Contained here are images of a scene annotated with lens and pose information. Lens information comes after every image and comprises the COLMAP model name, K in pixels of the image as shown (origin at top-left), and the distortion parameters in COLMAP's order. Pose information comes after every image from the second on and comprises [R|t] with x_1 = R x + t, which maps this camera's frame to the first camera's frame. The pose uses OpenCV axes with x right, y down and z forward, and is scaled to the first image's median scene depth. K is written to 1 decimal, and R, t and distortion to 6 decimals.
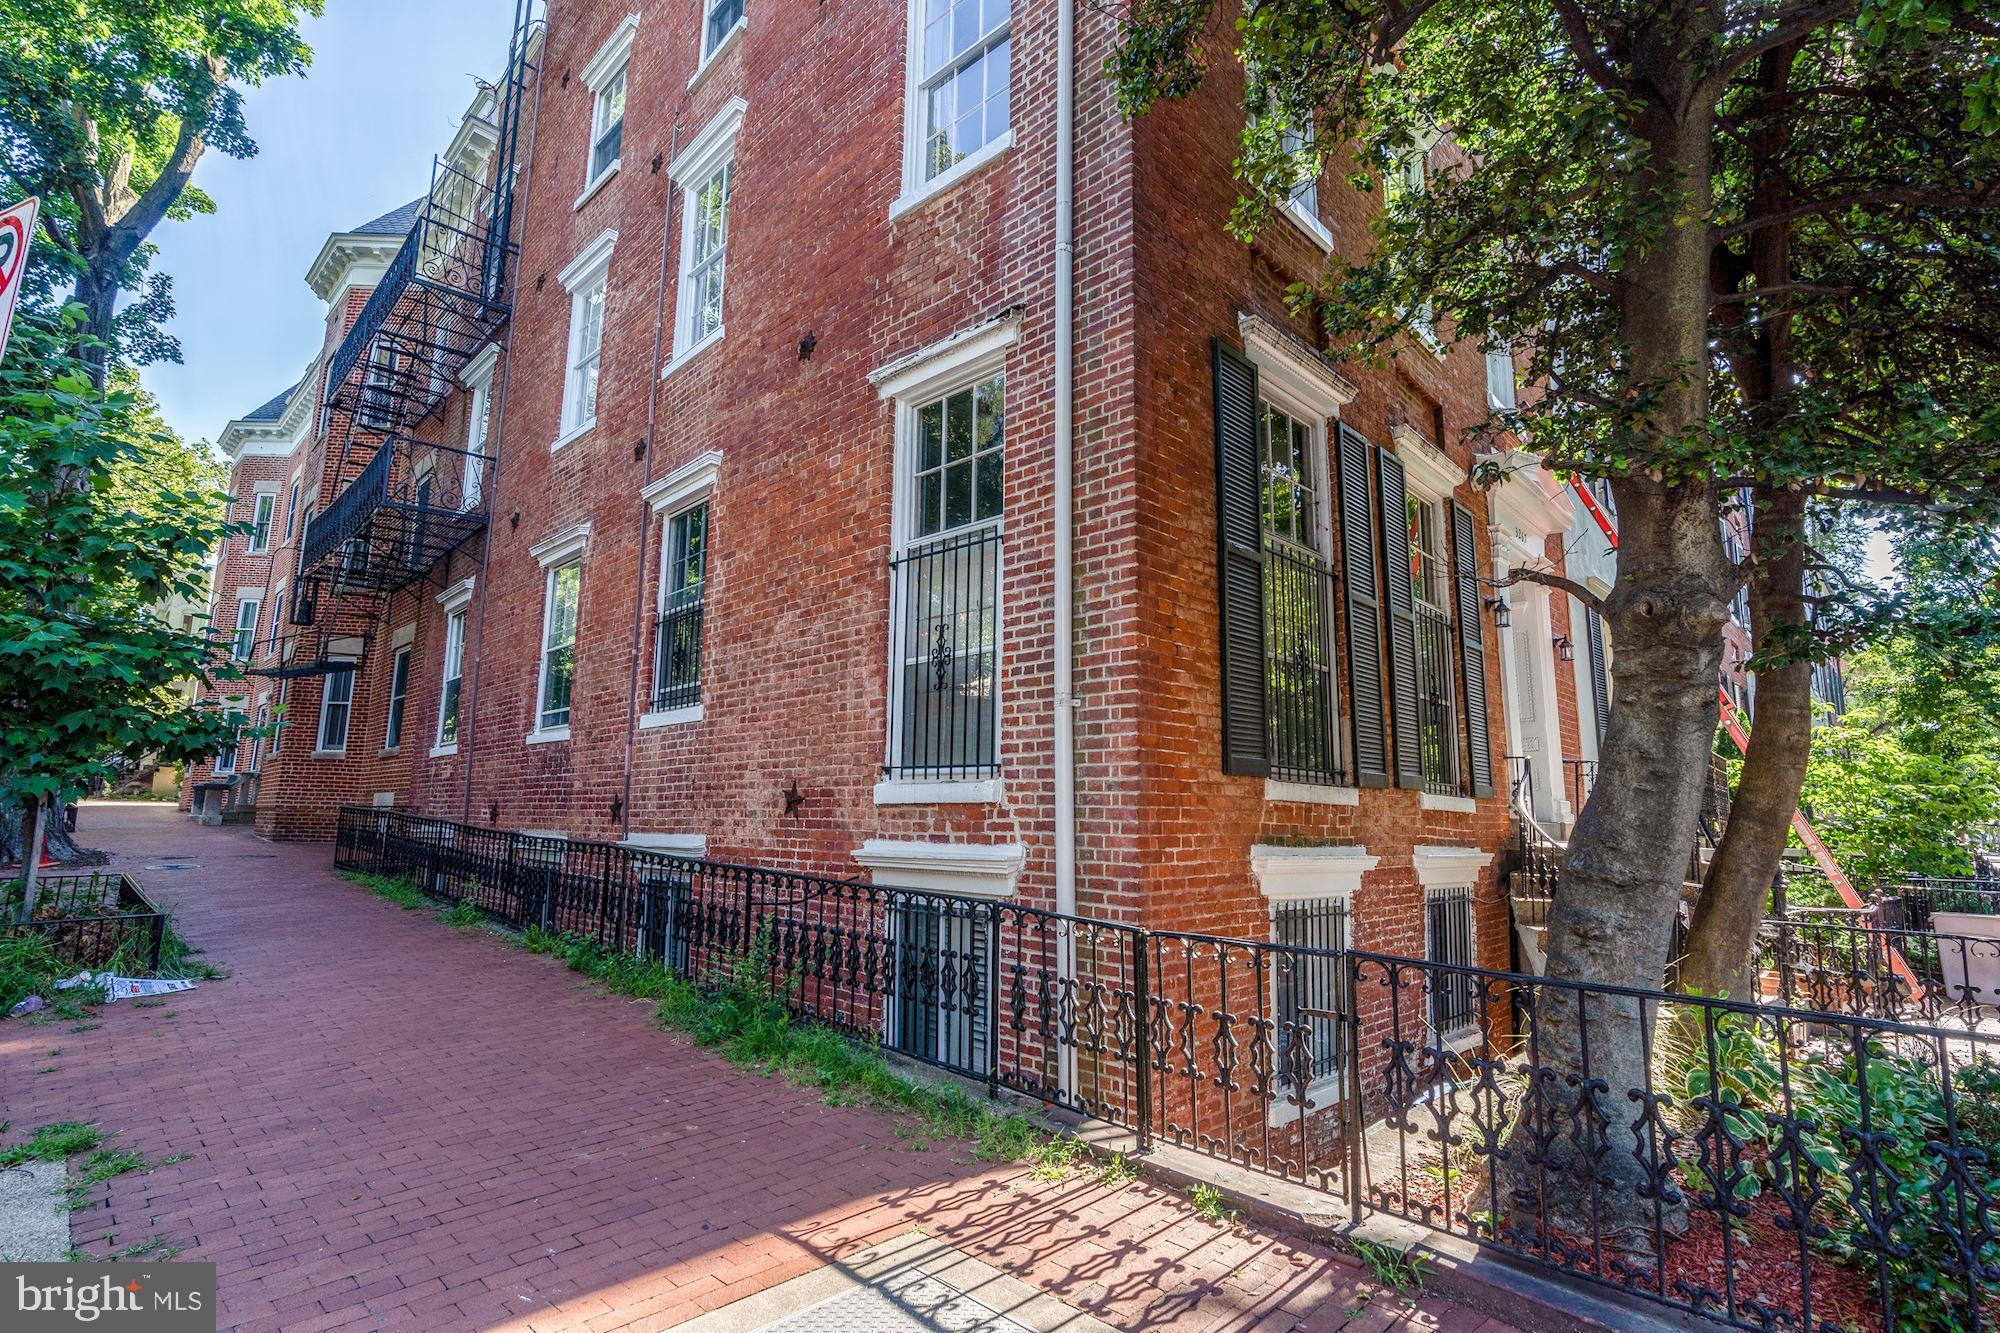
lens RADIAL K [[951.8, 0, 1002.2], [0, 951.8, 678.9], [0, 0, 1]] dist [-0.010242, 0.004128]
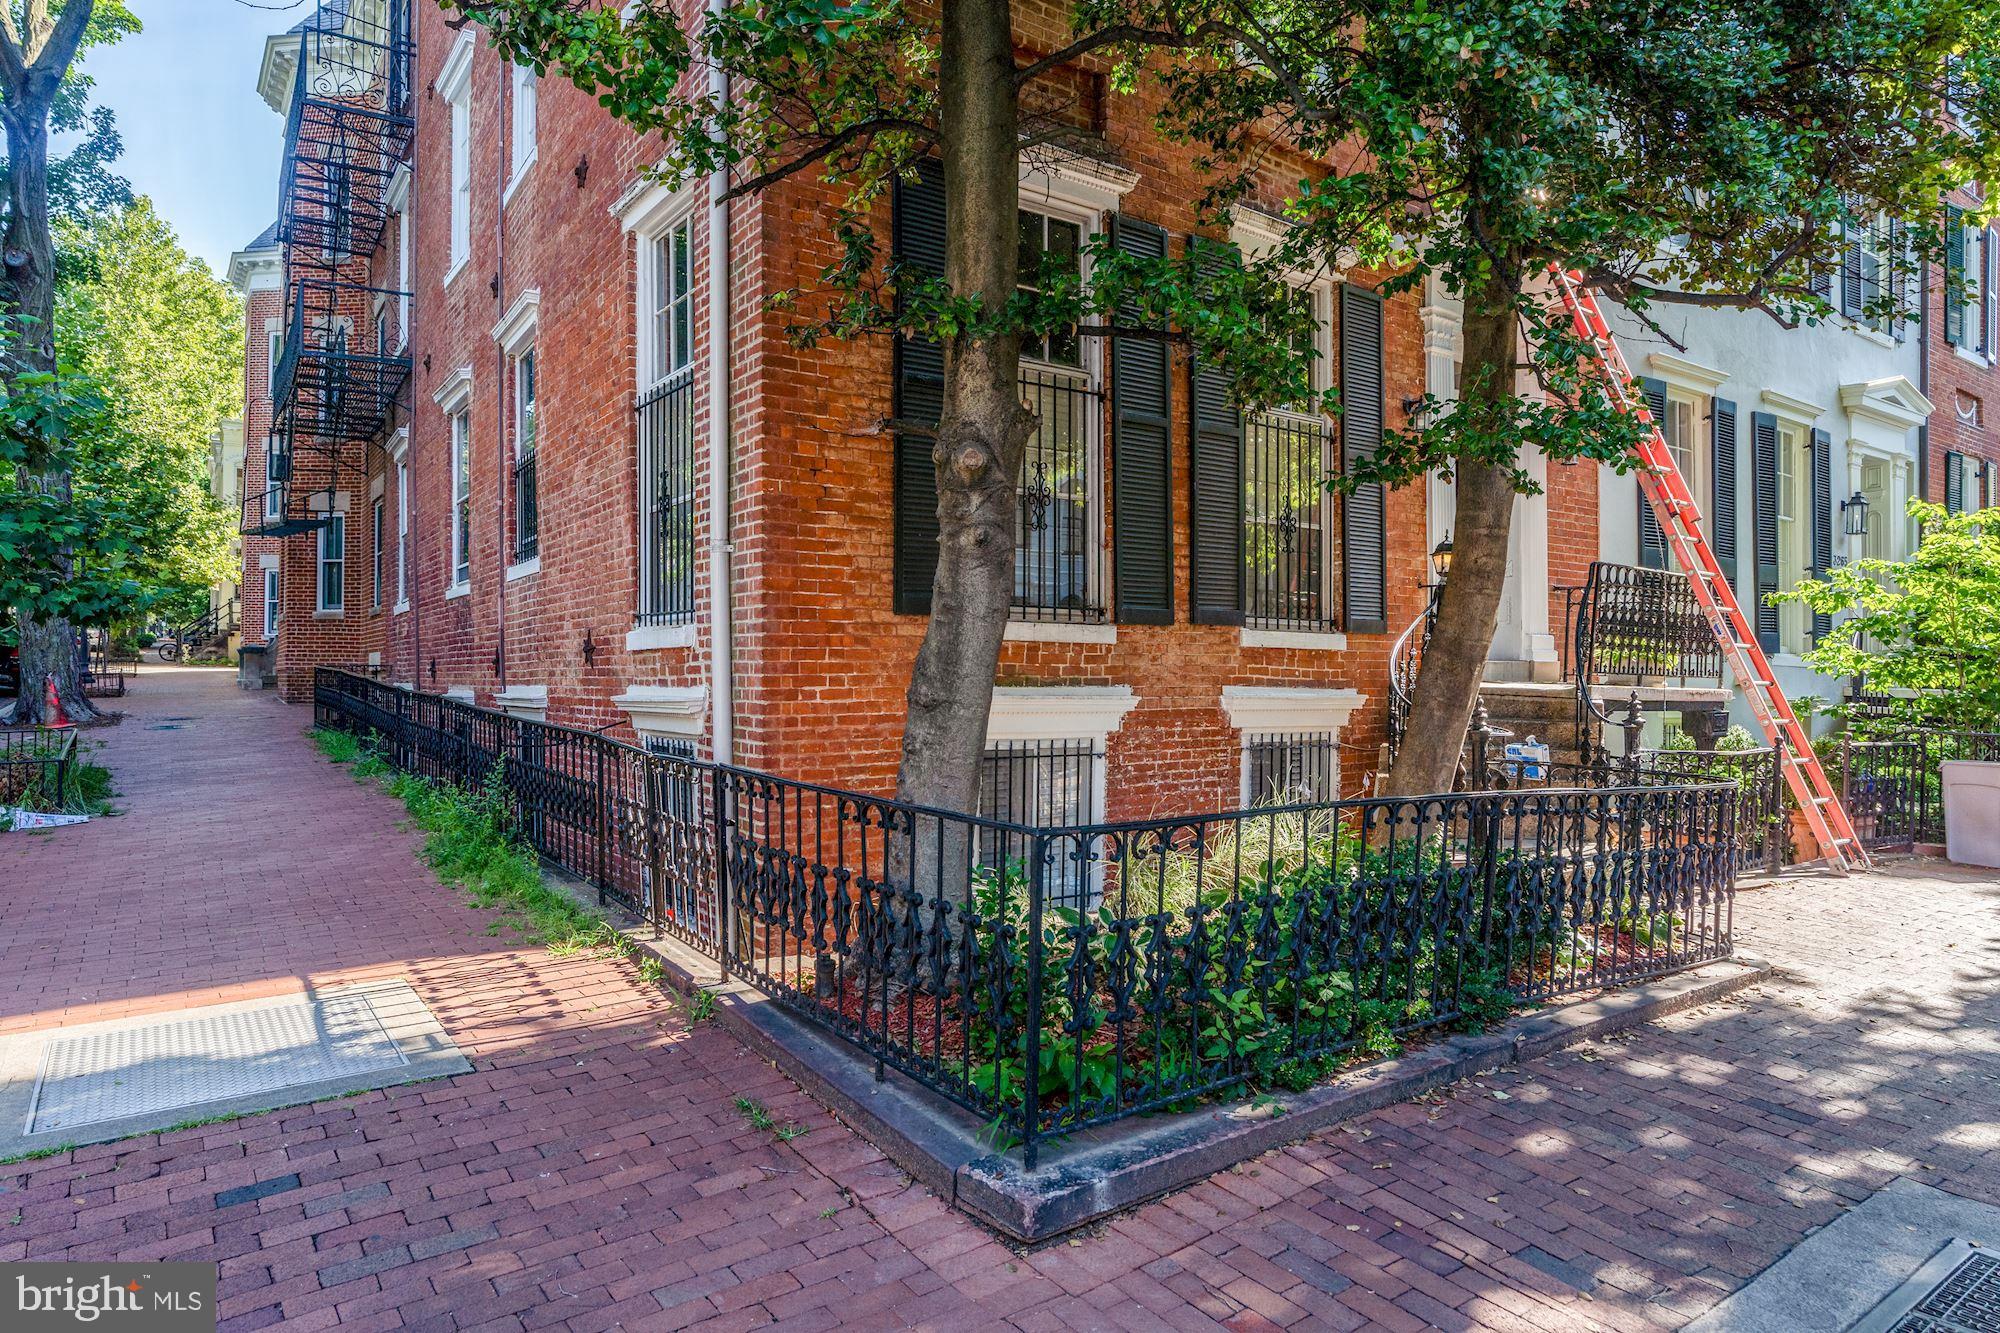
lens RADIAL K [[1173.6, 0, 1002.4], [0, 1173.6, 675.3], [0, 0, 1]] dist [-0.002906, 0.002317]
pose [[0.984724, -0.014611, -0.173506, 0.452550], [0.039862, 0.988926, 0.142957, -0.006718], [0.169496, -0.147690, 0.974402, -0.156433]]
